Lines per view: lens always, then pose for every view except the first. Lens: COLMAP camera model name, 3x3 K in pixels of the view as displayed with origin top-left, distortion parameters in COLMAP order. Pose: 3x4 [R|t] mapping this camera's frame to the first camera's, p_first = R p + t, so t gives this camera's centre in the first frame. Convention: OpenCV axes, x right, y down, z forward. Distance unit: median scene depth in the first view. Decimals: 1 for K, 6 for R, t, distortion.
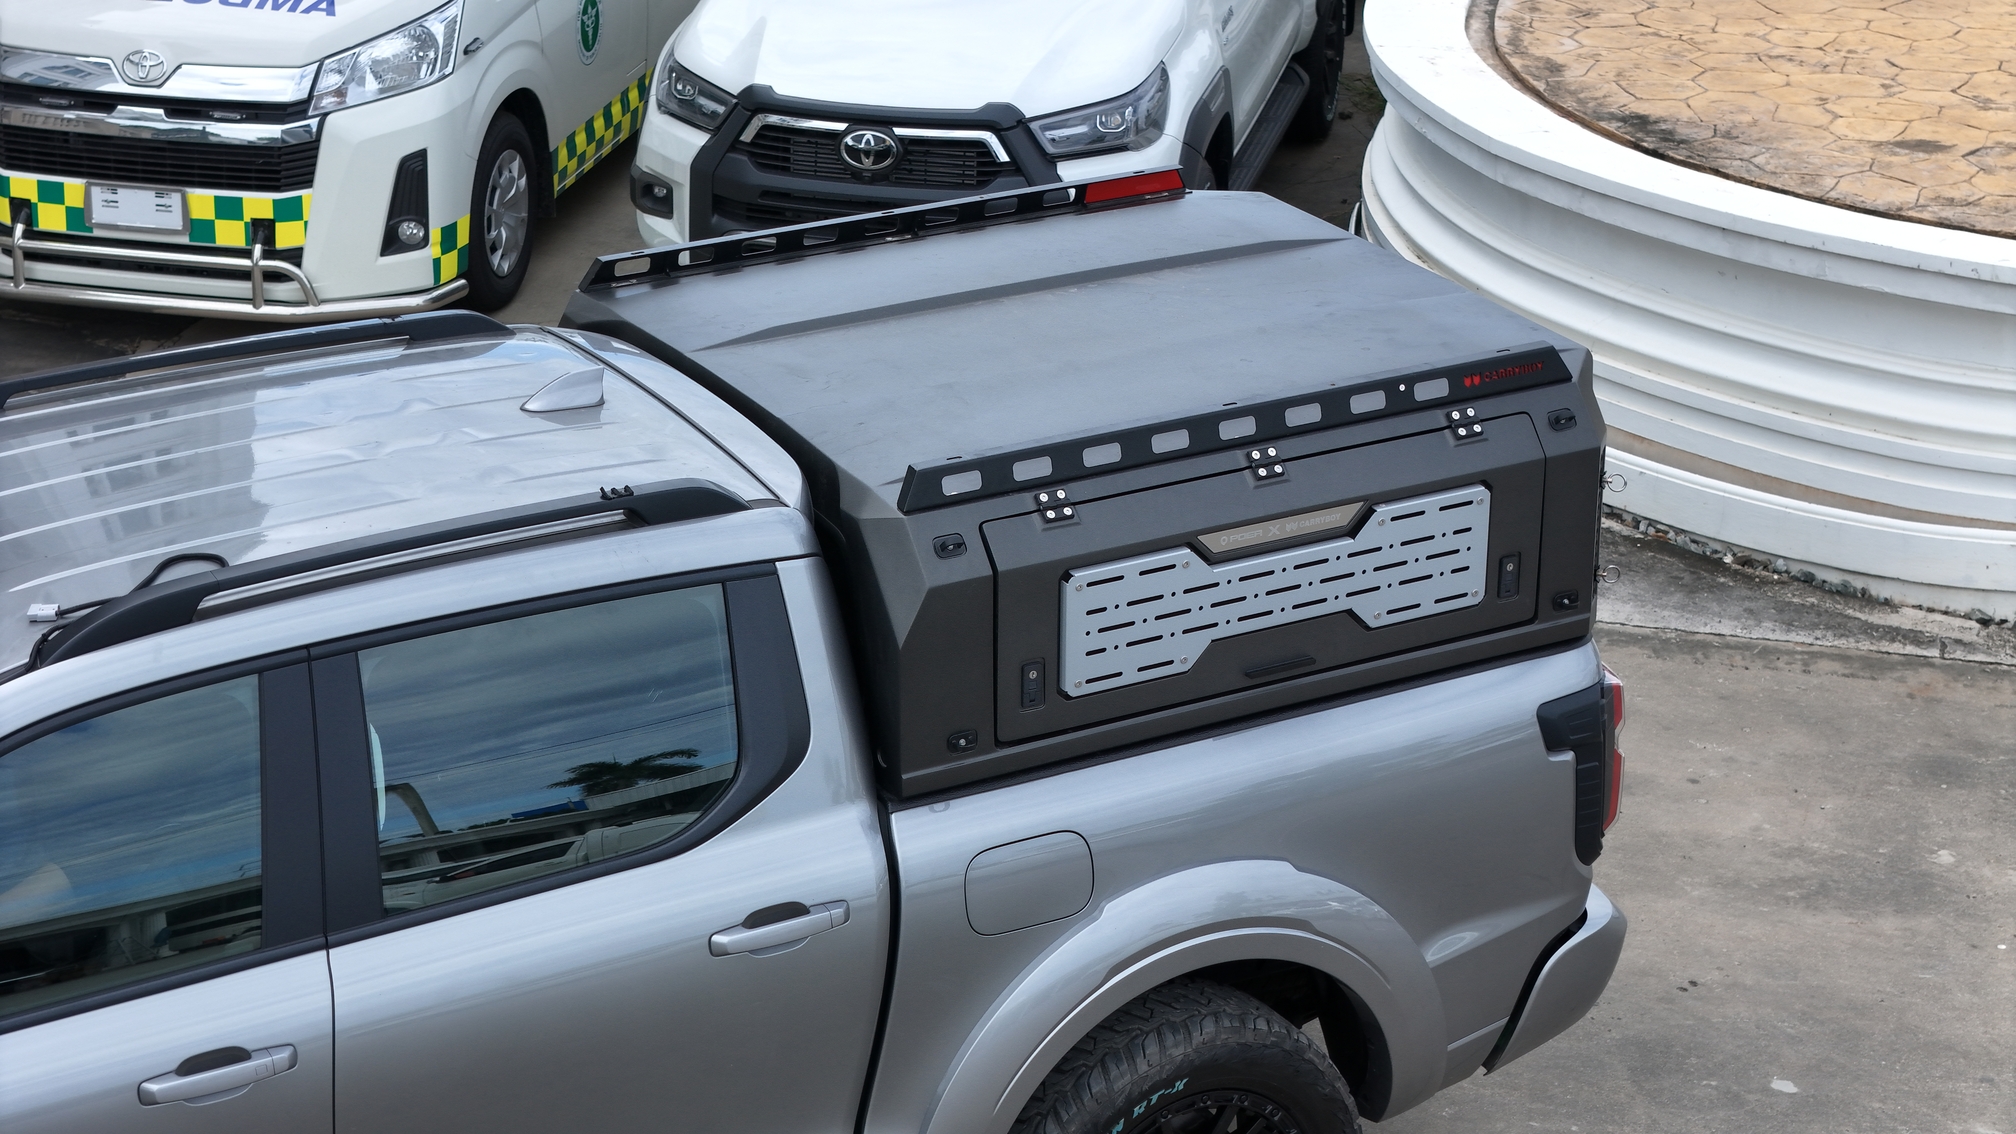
lens RADIAL K [[4074.9, 0, 1008.0], [0, 4074.9, 567.0], [0, 0, 1]] dist [-0.059945, -0.069176]
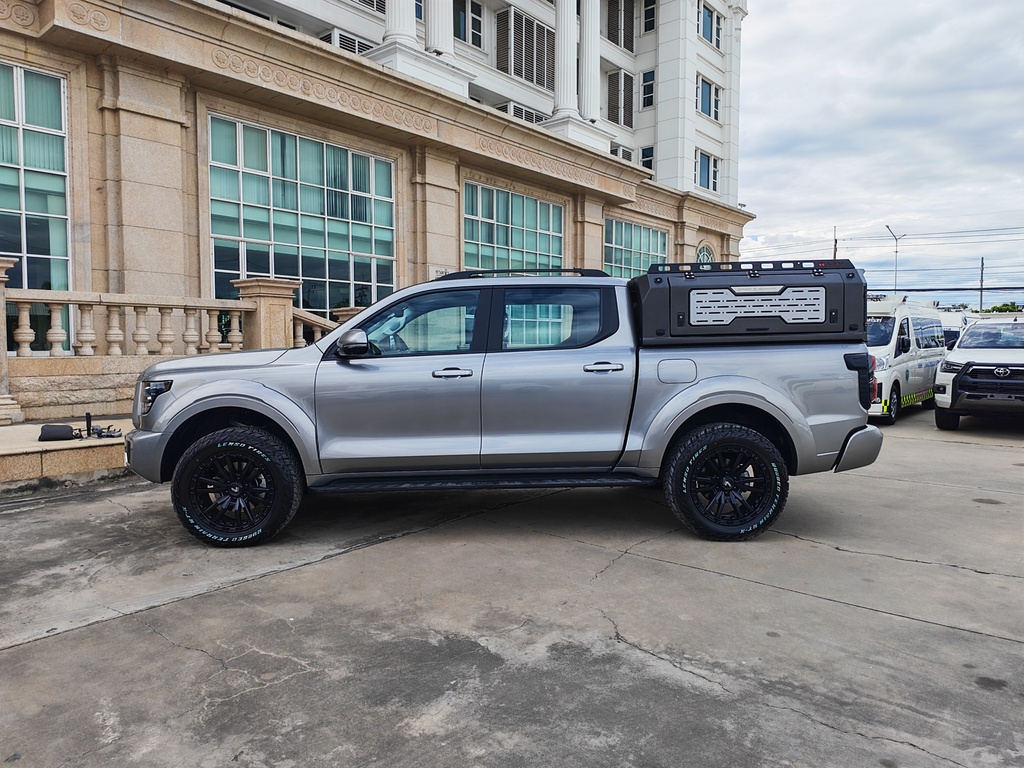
lens RADIAL K [[714.1, 0, 512.0], [0, 714.1, 384.0], [0, 0, 1]] dist [0.107675, -0.128564]
pose [[0.890638, 0.008081, -0.454642, 0.169649], [-0.153825, 0.946248, -0.284523, 0.297910], [0.427904, 0.323342, 0.844007, 0.373261]]
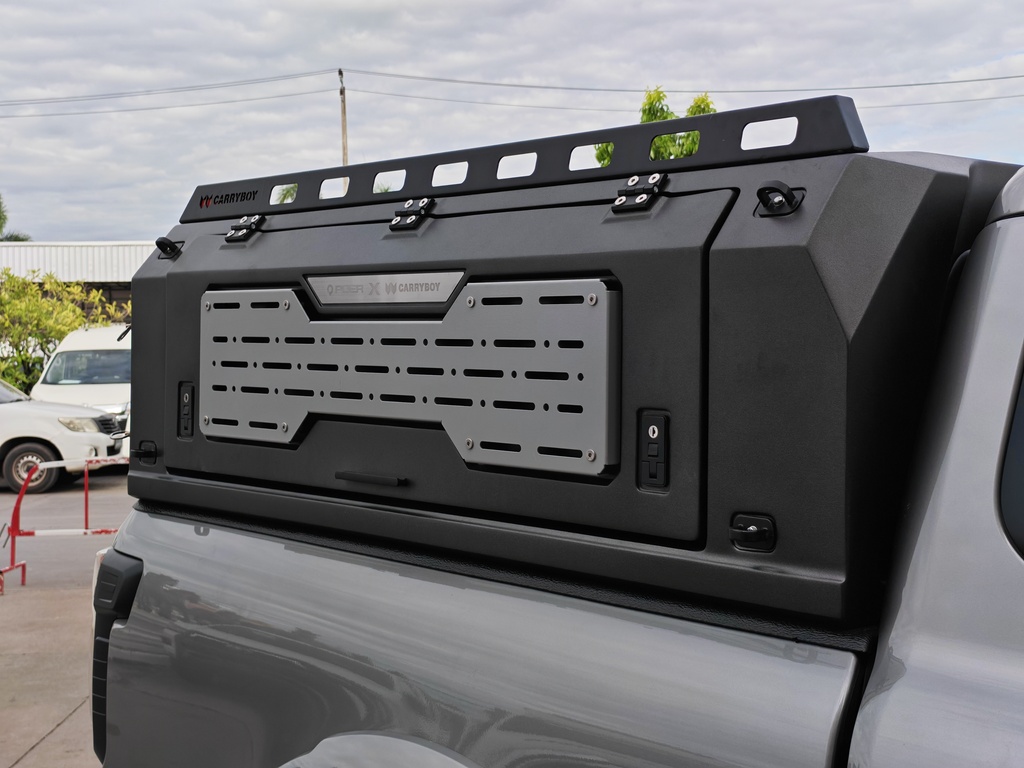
lens RADIAL K [[1425.4, 0, 512.0], [0, 1425.4, 384.0], [0, 0, 1]] dist [0.094551, -0.062133]
pose [[0.248723, 0.034277, -0.967968, 0.340282], [-0.377447, 0.923798, -0.064273, 0.015708], [0.892004, 0.381343, 0.242707, 0.967623]]
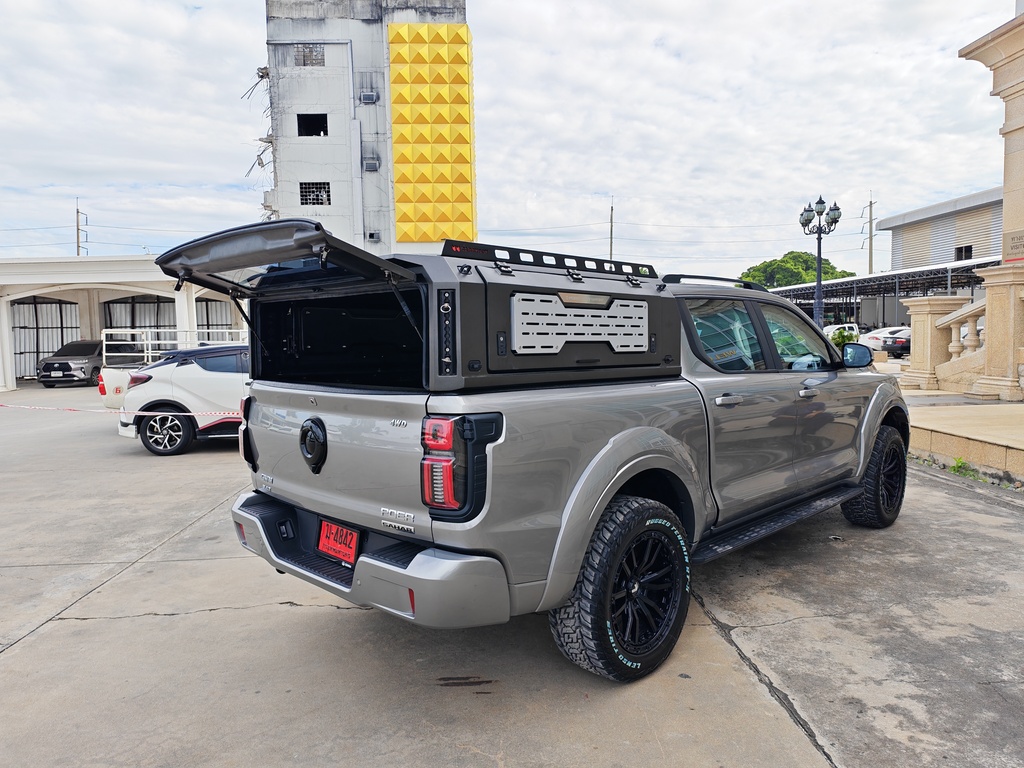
lens RADIAL K [[714.1, 0, 512.0], [0, 714.1, 384.0], [0, 0, 1]] dist [0.107675, -0.128564]
pose [[0.958888, -0.028930, 0.282305, -0.094771], [0.124572, 0.936732, -0.327131, 0.170477], [-0.254981, 0.348849, 0.901826, 0.652310]]
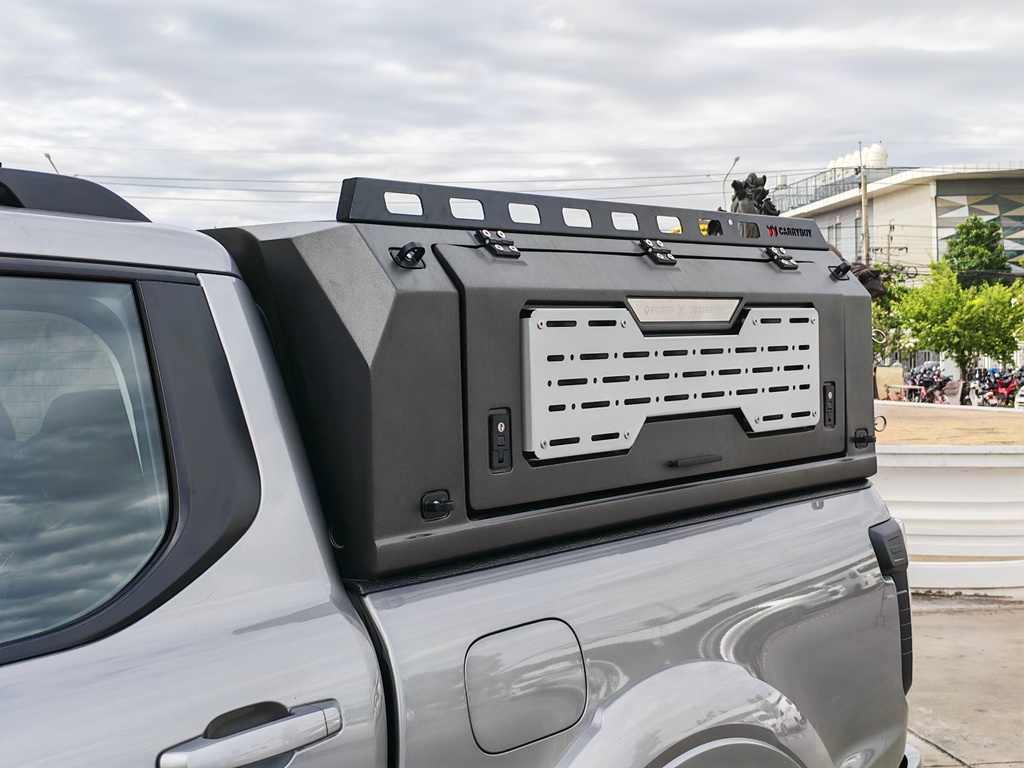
lens RADIAL K [[1425.4, 0, 512.0], [0, 1425.4, 384.0], [0, 0, 1]] dist [0.094551, -0.062133]
pose [[0.935478, -0.036510, 0.351493, -0.094382], [0.160278, 0.930296, -0.329940, 0.114570], [-0.314947, 0.364988, 0.876123, 0.721559]]
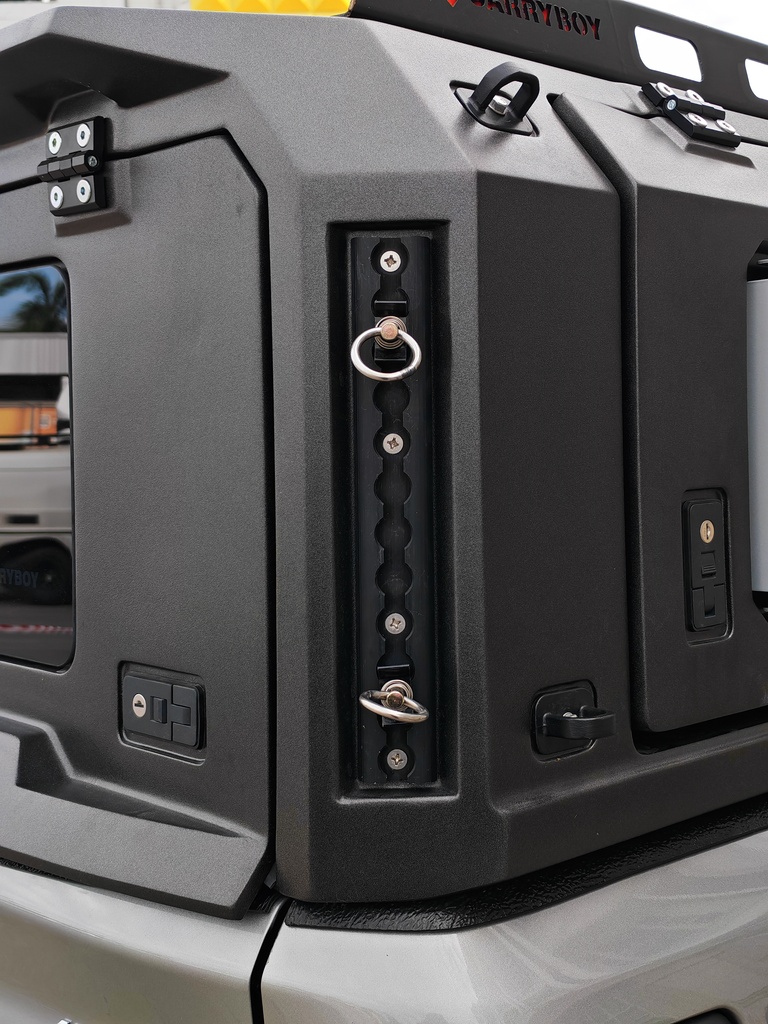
lens RADIAL K [[1425.4, 0, 384.0], [0, 1425.4, 512.0], [0, 0, 1]] dist [0.094551, -0.062133]
pose [[0.970454, -0.034857, 0.238756, -0.051088], [0.114045, 0.938268, -0.326569, 0.061947], [-0.212634, 0.344149, 0.914521, 0.872860]]
